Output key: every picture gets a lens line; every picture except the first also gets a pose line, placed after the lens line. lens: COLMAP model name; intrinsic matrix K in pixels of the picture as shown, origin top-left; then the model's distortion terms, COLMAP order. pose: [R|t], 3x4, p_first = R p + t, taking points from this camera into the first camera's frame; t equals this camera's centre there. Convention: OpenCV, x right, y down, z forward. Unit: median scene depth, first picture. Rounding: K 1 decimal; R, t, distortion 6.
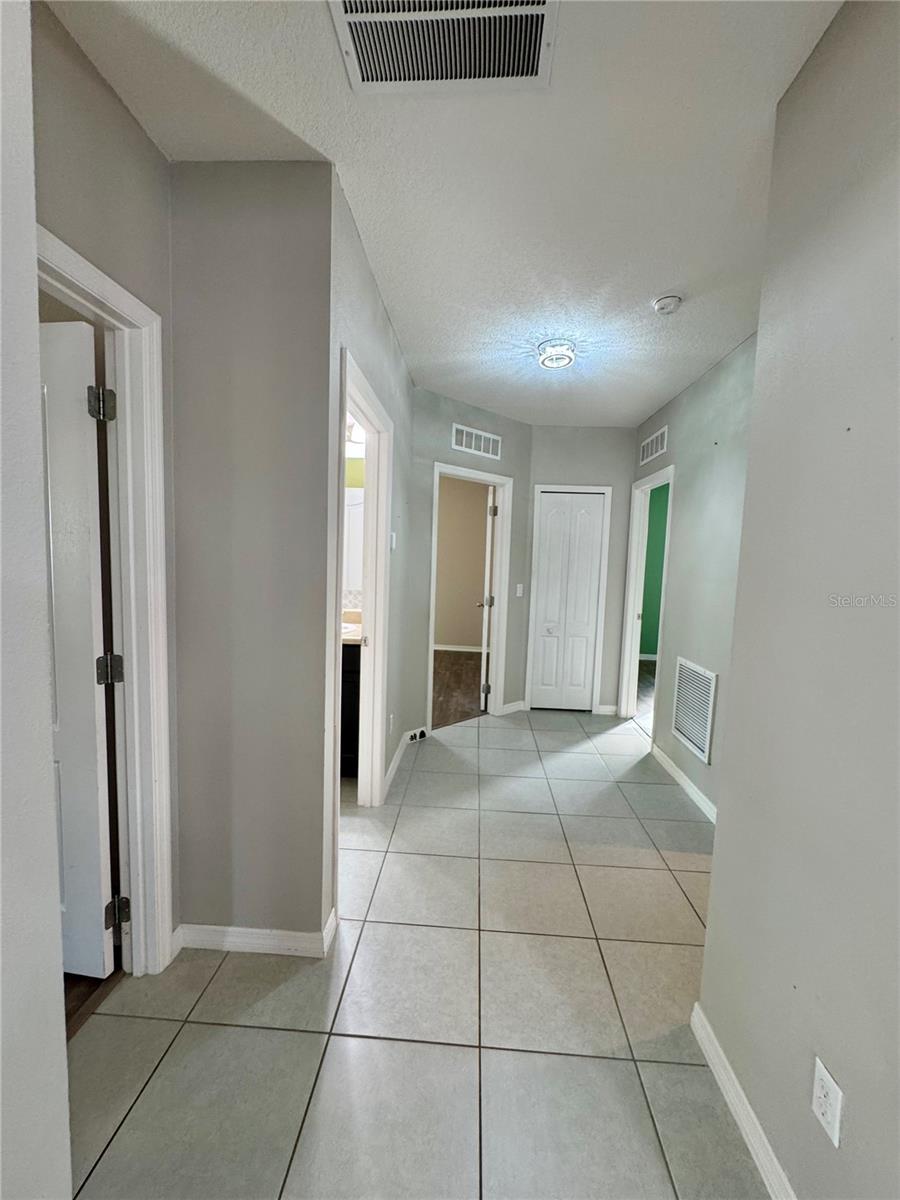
lens RADIAL K [[485.1, 0, 449.6], [0, 485.1, 600.1], [0, 0, 1]] dist [0.002605, 0.000924]
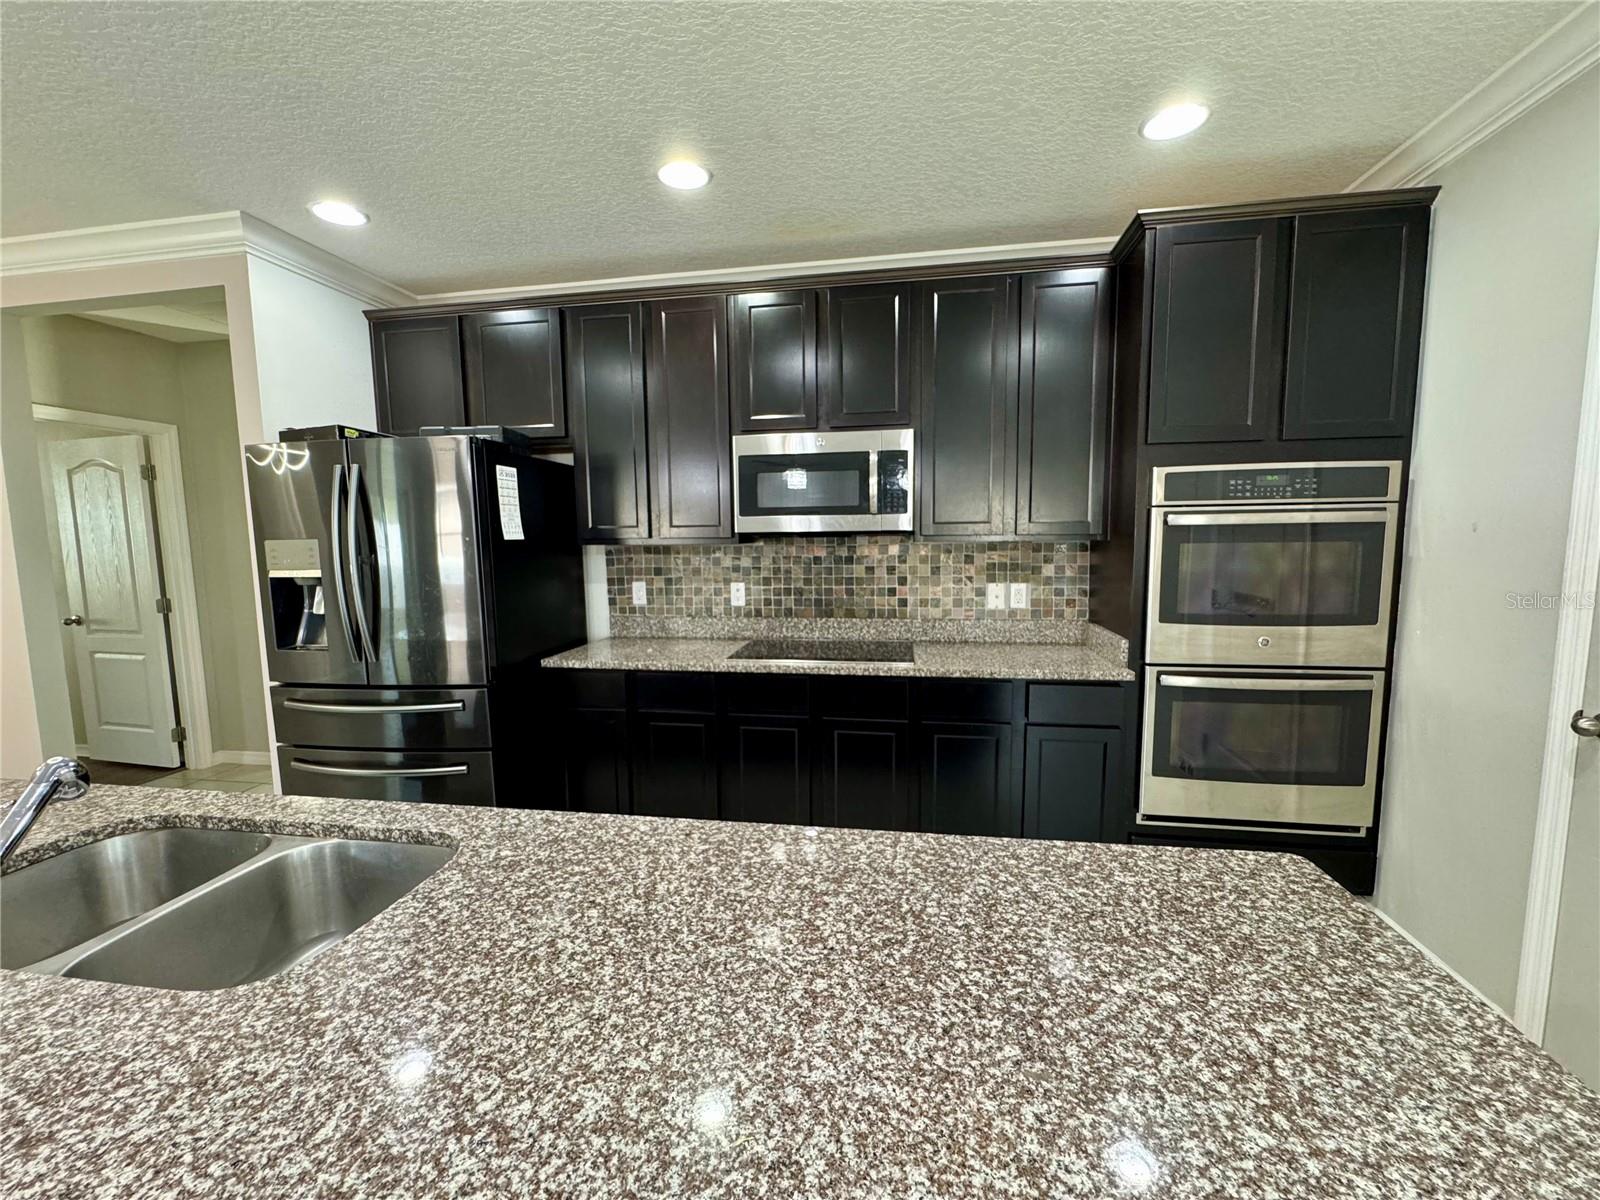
lens RADIAL K [[646.7, 0, 805.3], [0, 646.7, 593.9], [0, 0, 1]] dist [0.002605, 0.000924]
pose [[0.994703, -0.038370, -0.095357, 0.714580], [0.038528, 0.999257, -0.000185, 0.065791], [0.095293, -0.003490, 0.995443, -0.457804]]
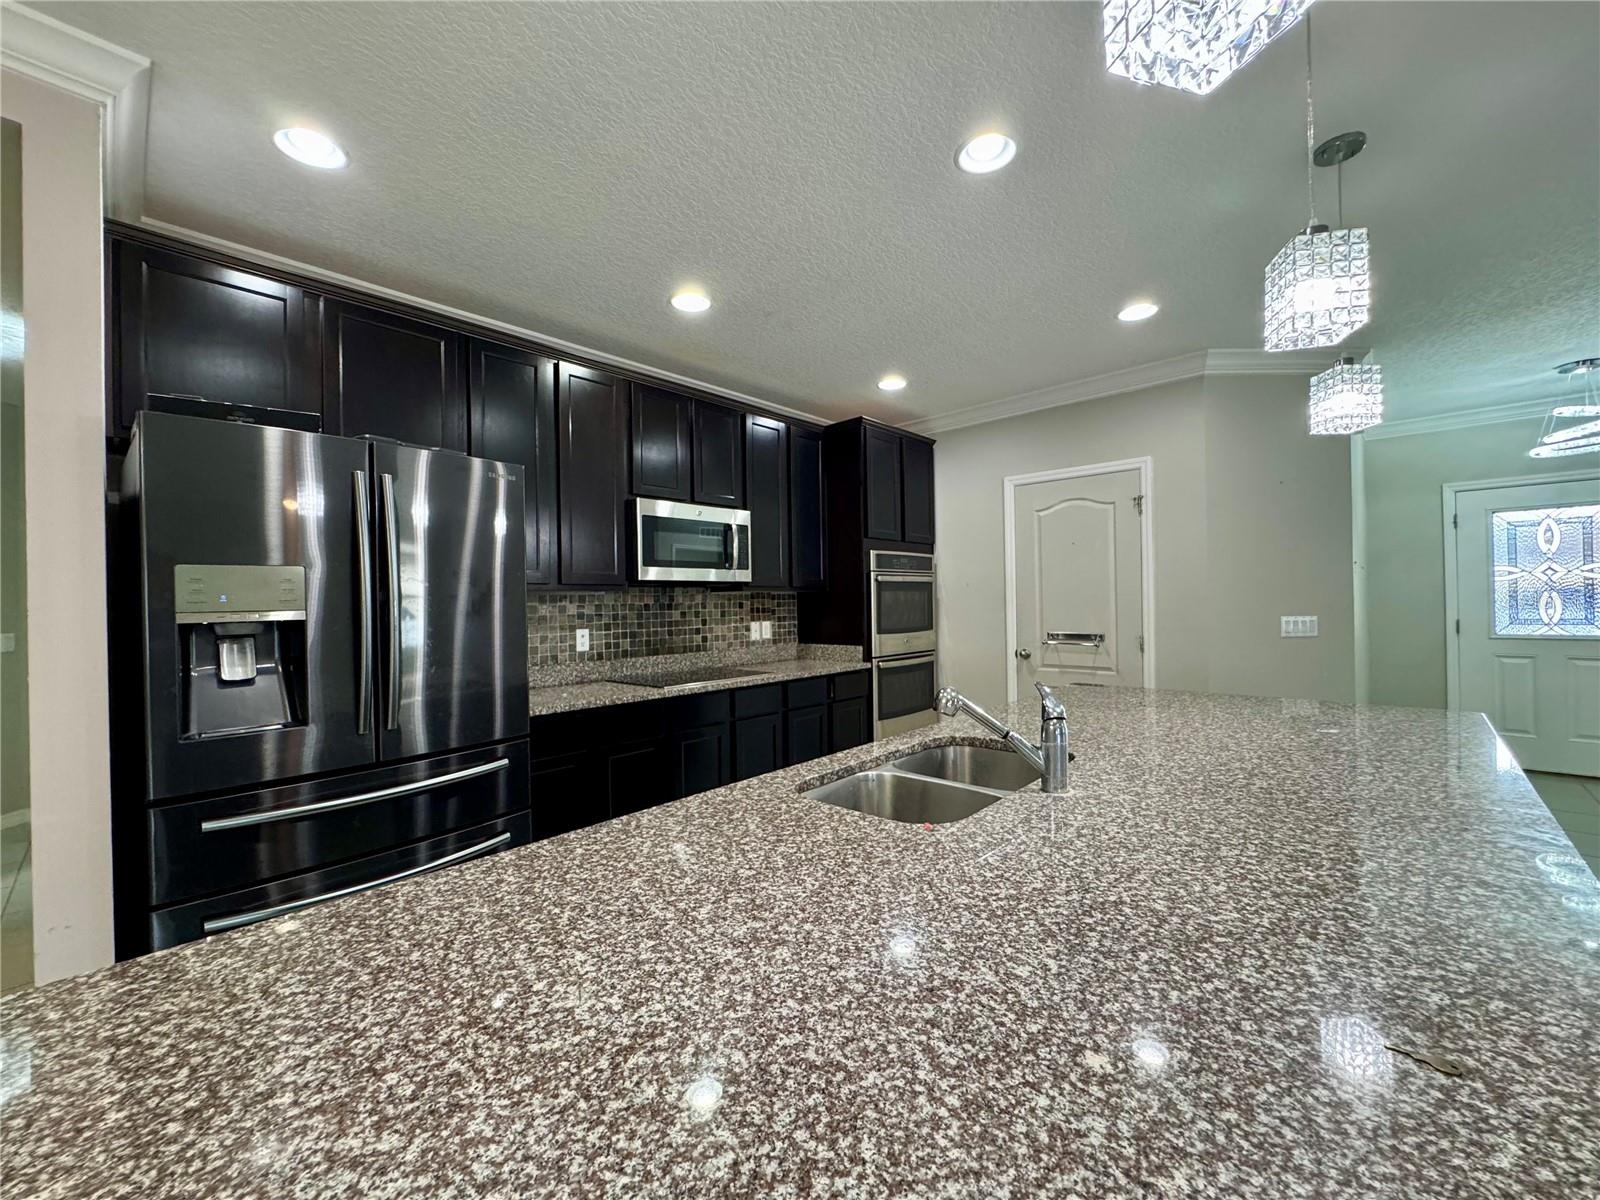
lens RADIAL K [[646.7, 0, 806.1], [0, 646.7, 602.0], [0, 0, 1]] dist [0.002605, 0.000924]
pose [[0.618597, -0.045336, 0.784400, 0.137880], [0.105391, 0.994100, -0.025658, 0.065856], [-0.778608, 0.098541, 0.619725, -0.428895]]
